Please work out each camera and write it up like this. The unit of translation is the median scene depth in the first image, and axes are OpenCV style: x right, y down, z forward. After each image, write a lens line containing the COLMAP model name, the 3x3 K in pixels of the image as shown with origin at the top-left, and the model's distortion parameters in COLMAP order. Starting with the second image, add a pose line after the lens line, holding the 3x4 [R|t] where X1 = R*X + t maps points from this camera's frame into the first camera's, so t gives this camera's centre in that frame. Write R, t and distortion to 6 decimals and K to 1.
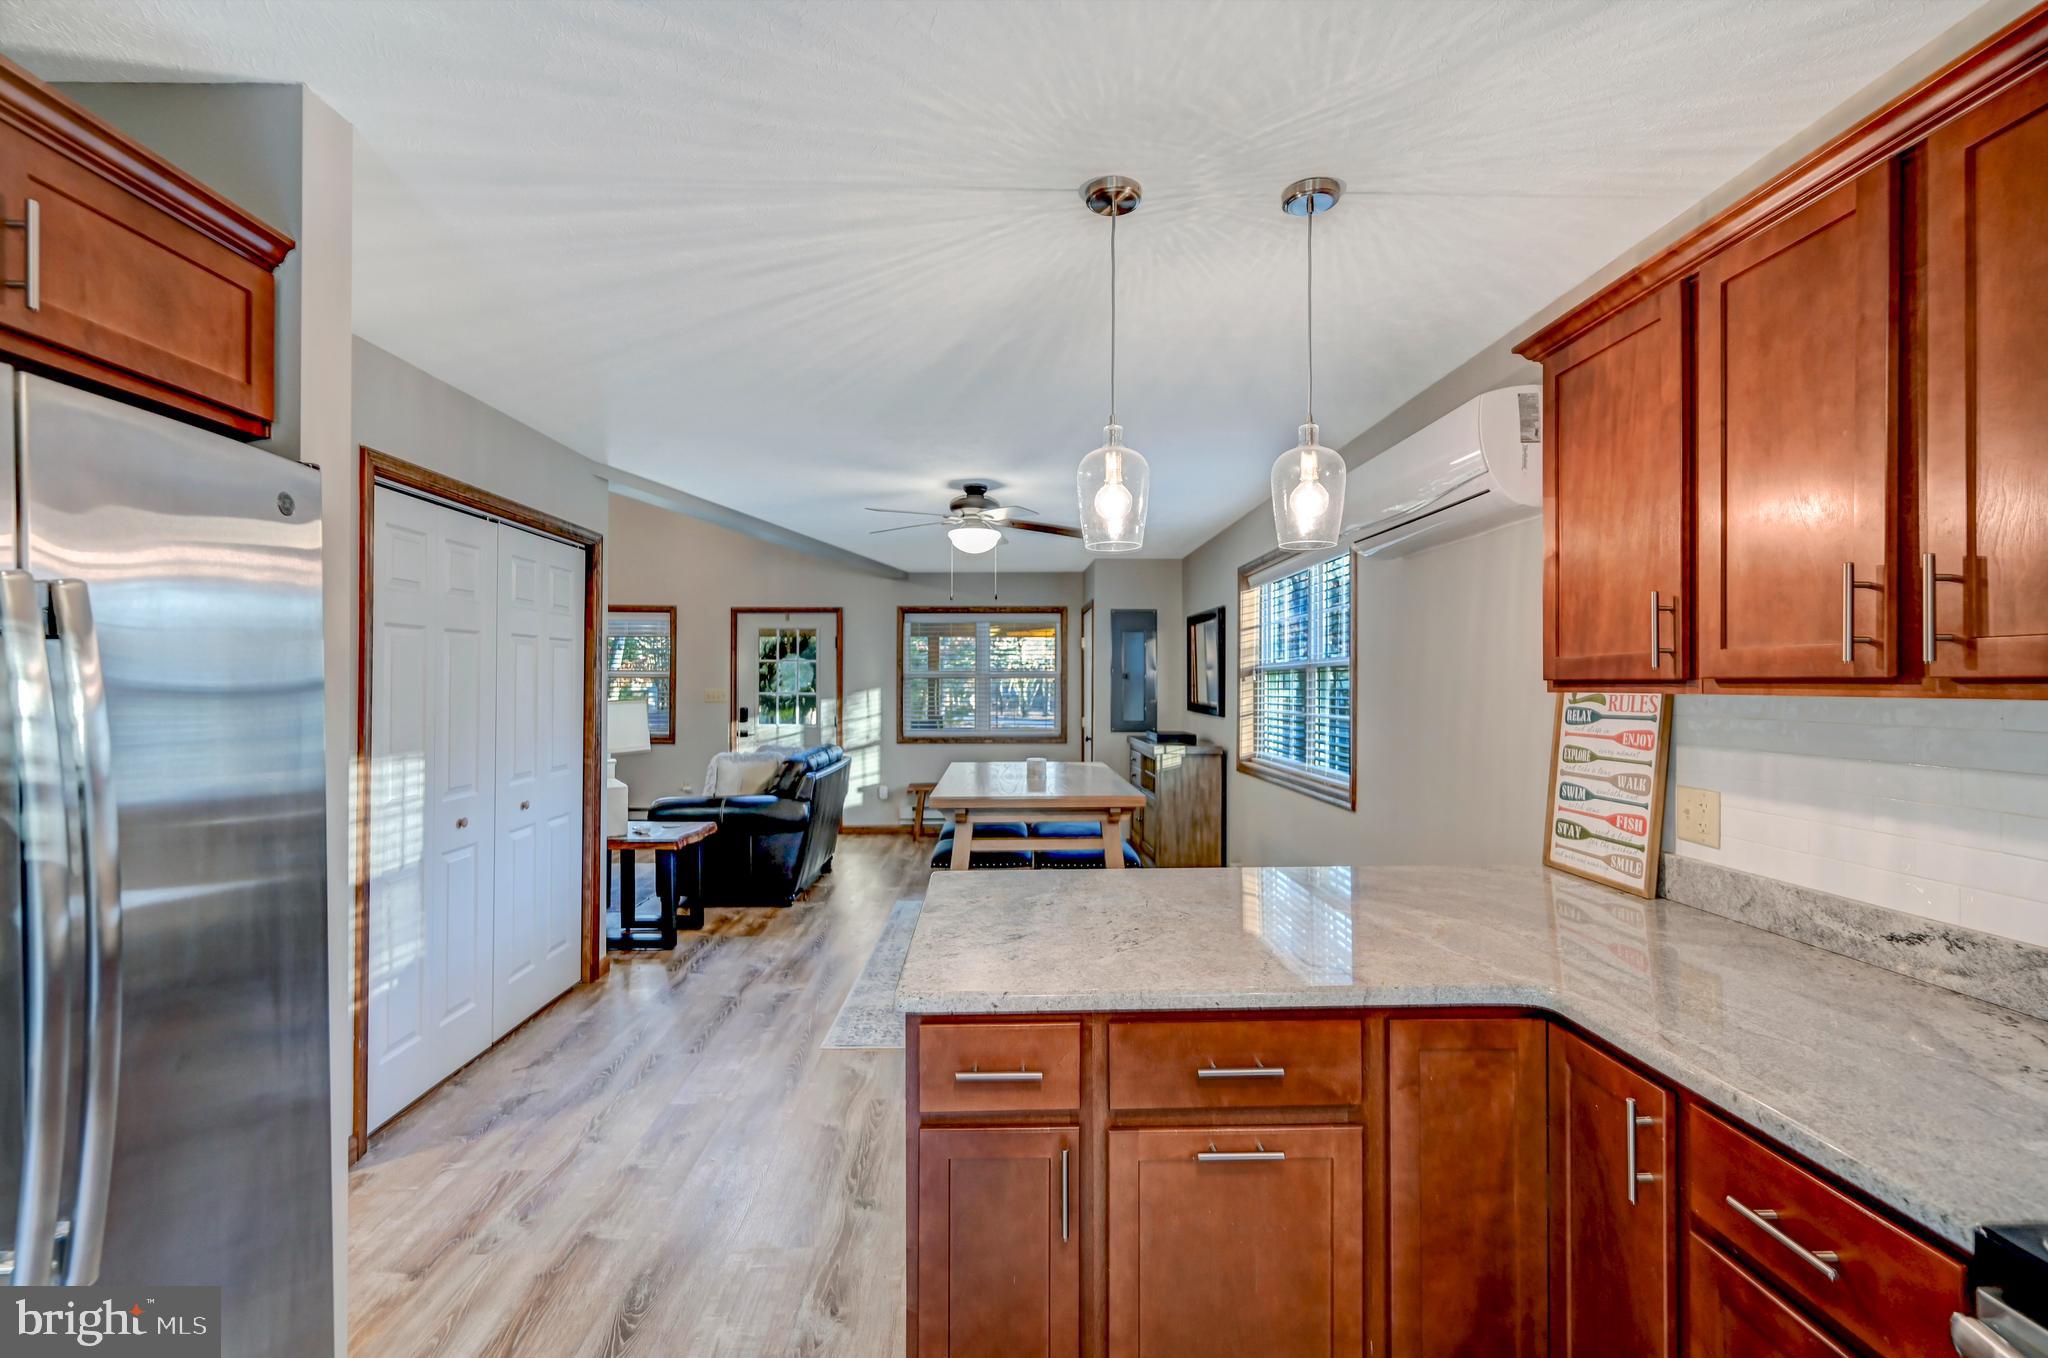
lens RADIAL K [[915.2, 0, 1027.6], [0, 915.2, 677.3], [0, 0, 1]] dist [0.001255, 0.000607]
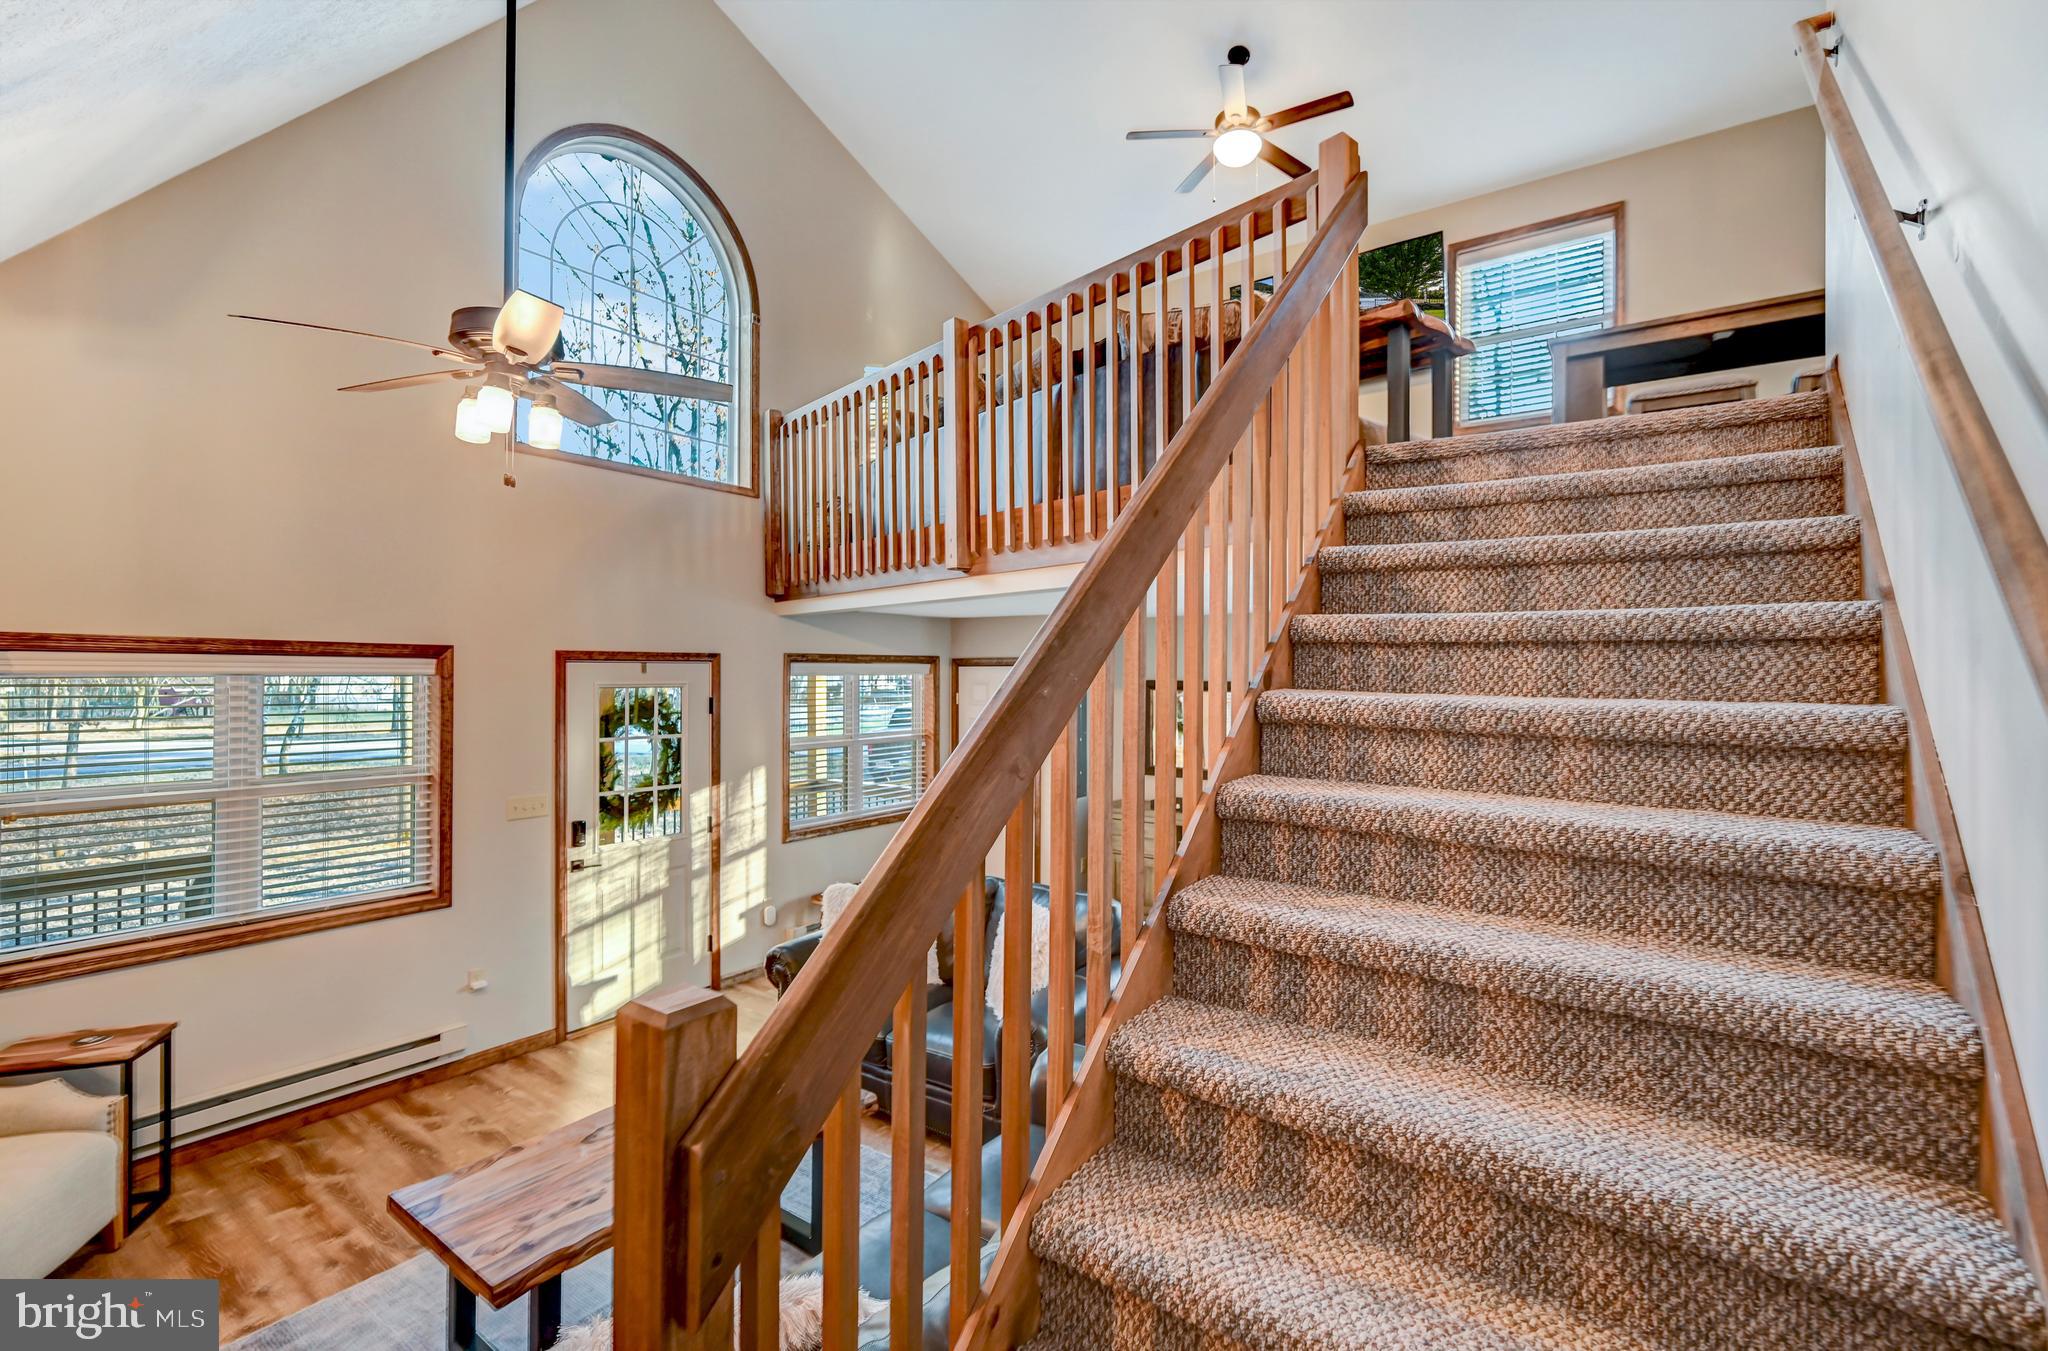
lens RADIAL K [[909.5, 0, 1018.9], [0, 909.5, 665.2], [0, 0, 1]] dist [-0.000238, -0.000020]
pose [[0.611766, 0.006717, 0.791010, -2.091952], [-0.006805, 0.999972, -0.003229, -0.234382], [-0.791010, -0.003408, 0.611794, 1.457974]]
